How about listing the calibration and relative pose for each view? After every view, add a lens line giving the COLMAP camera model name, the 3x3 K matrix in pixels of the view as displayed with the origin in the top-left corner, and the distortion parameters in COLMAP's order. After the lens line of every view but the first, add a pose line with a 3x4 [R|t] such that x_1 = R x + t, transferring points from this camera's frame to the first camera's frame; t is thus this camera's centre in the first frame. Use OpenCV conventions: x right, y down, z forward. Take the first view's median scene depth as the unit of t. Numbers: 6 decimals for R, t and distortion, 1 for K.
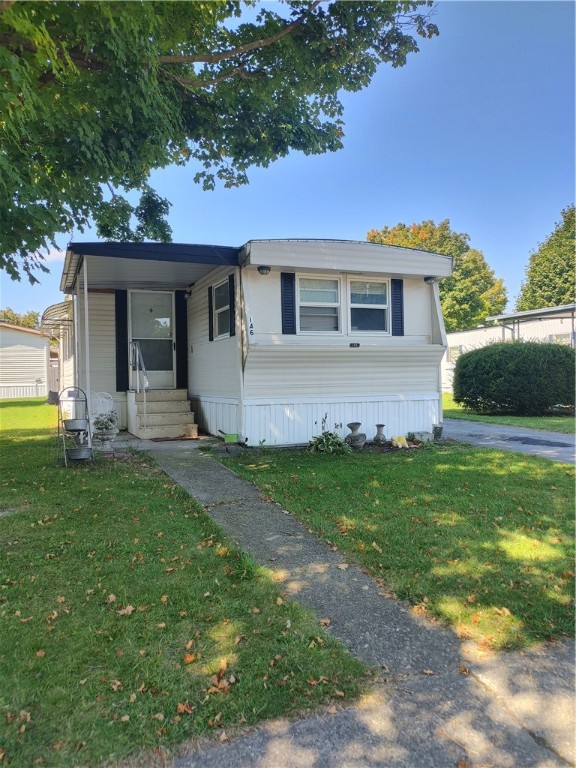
lens RADIAL K [[573.9, 0, 288.0], [0, 573.9, 384.0], [0, 0, 1]] dist [0.120504, 0.000893]
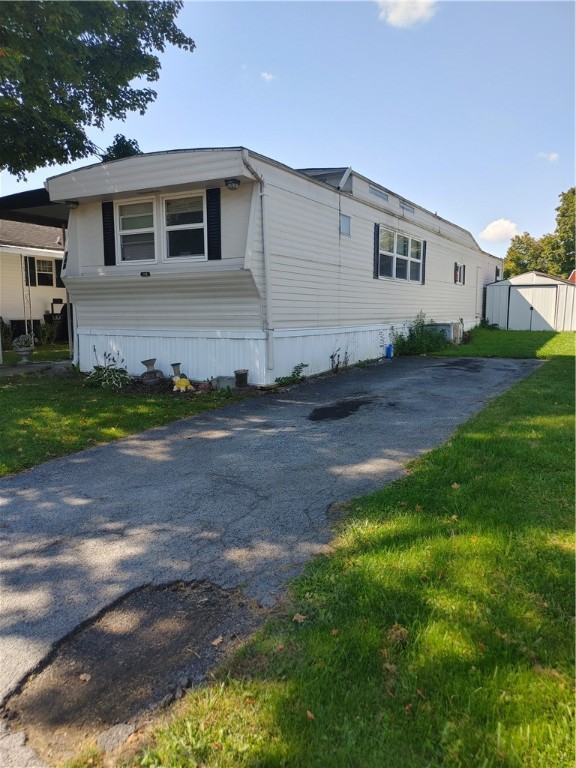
lens RADIAL K [[573.9, 0, 288.0], [0, 573.9, 384.0], [0, 0, 1]] dist [0.120504, 0.000893]
pose [[0.602195, 0.107820, -0.791035, 0.980071], [-0.010100, 0.991788, 0.127494, -0.013478], [0.798285, -0.068786, 0.598339, 0.596694]]
